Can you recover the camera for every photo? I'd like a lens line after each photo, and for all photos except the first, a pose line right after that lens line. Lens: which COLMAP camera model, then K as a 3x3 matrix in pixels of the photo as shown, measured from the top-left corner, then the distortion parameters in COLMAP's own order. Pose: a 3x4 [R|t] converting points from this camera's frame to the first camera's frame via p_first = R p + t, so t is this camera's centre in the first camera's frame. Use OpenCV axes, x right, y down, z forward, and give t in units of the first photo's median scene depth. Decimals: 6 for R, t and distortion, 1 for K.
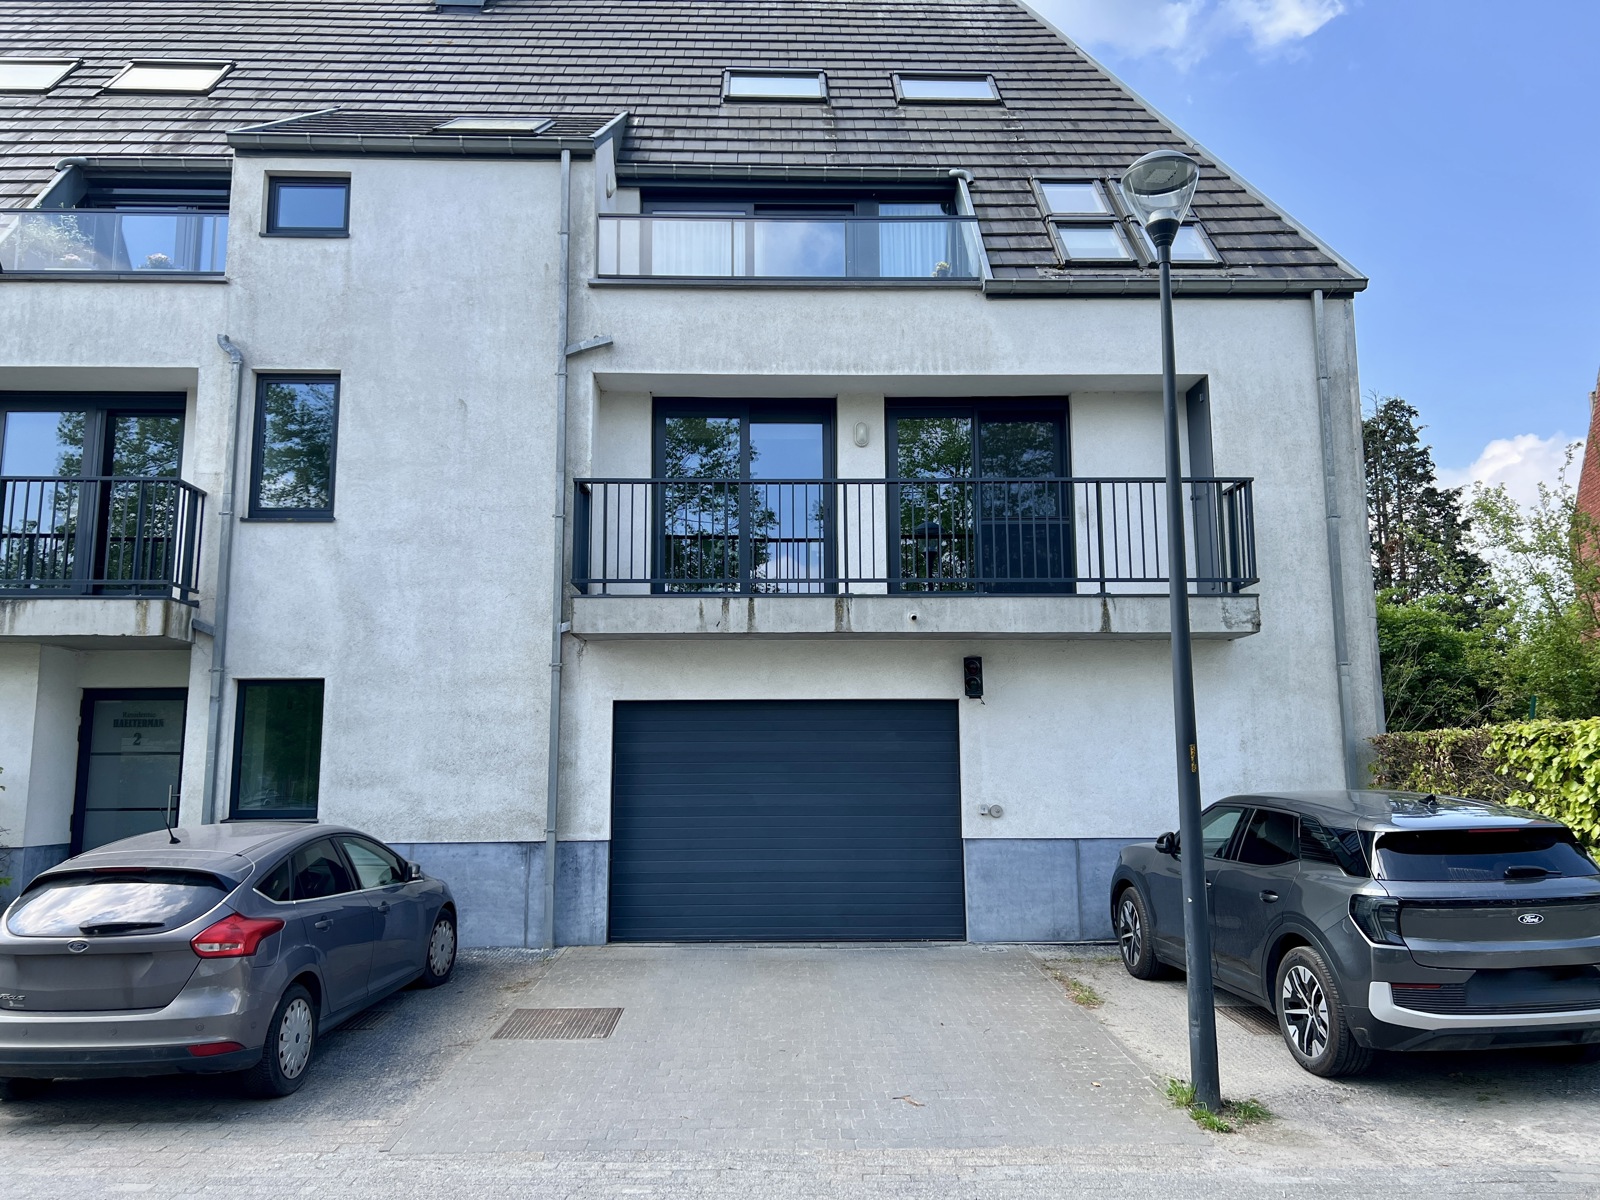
lens RADIAL K [[1190.2, 0, 796.8], [0, 1190.2, 594.3], [0, 0, 1]] dist [0.083999, -0.104556]
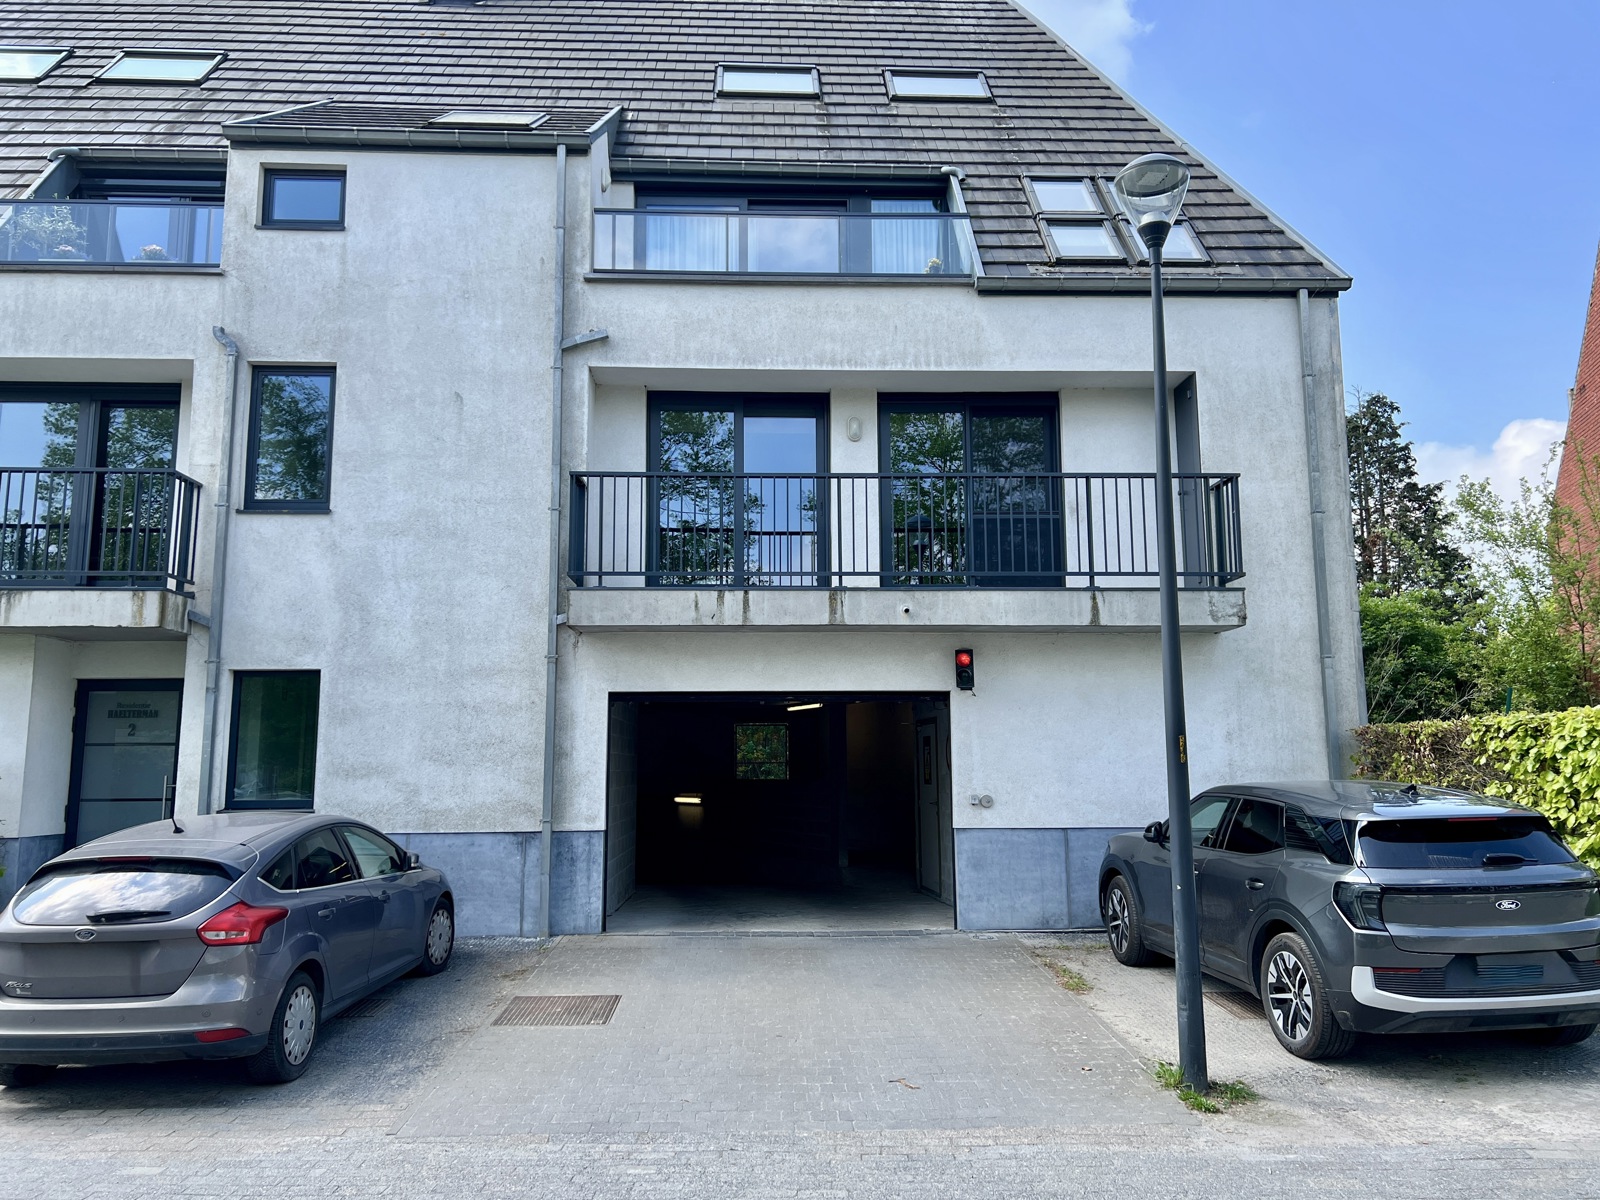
lens RADIAL K [[1190.2, 0, 801.4], [0, 1190.2, 590.4], [0, 0, 1]] dist [0.083999, -0.104556]
pose [[0.999878, 0.002358, 0.015434, -0.006606], [-0.002419, 0.999989, 0.003904, -0.001154], [-0.015425, -0.003941, 0.999873, -0.011225]]
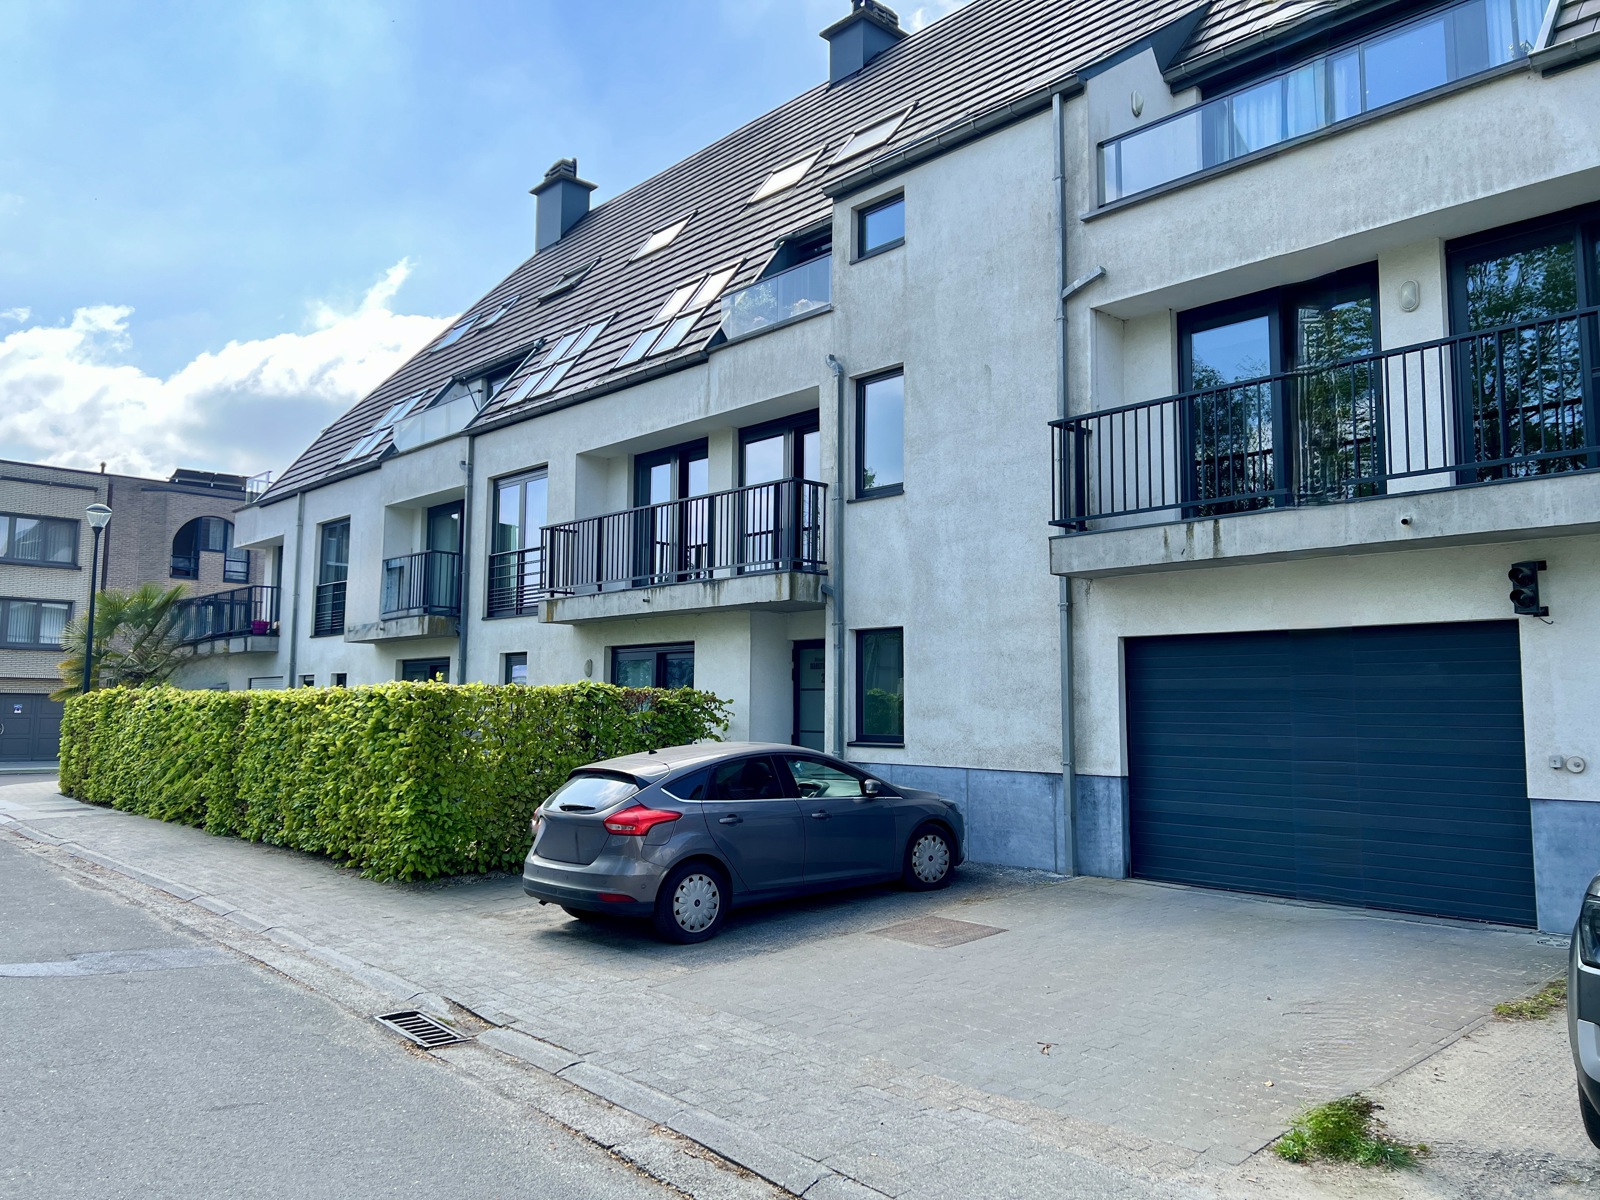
lens RADIAL K [[1190.2, 0, 780.9], [0, 1190.2, 585.5], [0, 0, 1]] dist [0.083999, -0.104556]
pose [[0.657677, -0.070741, -0.749971, 0.412672], [0.105209, 0.994449, -0.001540, 0.018929], [0.745917, -0.077890, 0.661468, 0.137316]]
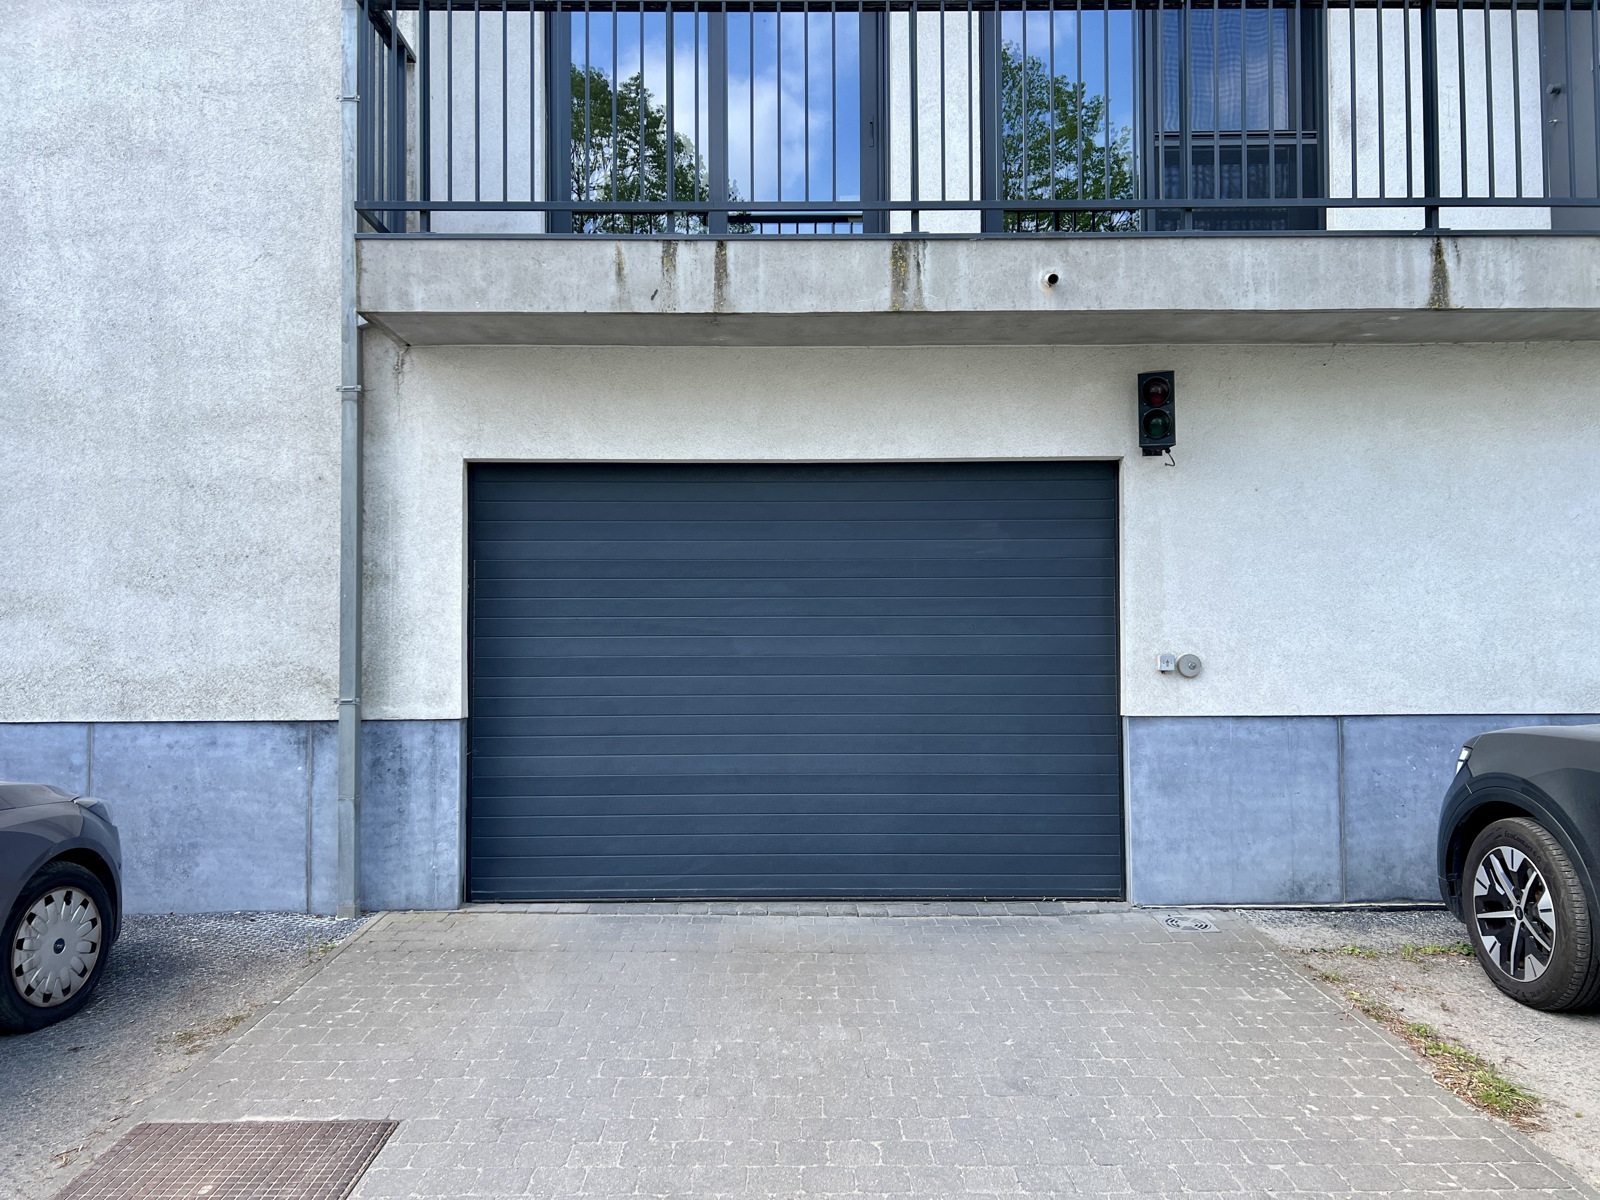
lens RADIAL K [[1190.2, 0, 797.3], [0, 1190.2, 606.8], [0, 0, 1]] dist [0.083999, -0.104556]
pose [[0.999918, 0.000314, -0.012807, -0.000219], [0.001254, 0.992496, 0.122267, 0.089648], [0.012749, -0.122273, 0.992415, 0.470564]]
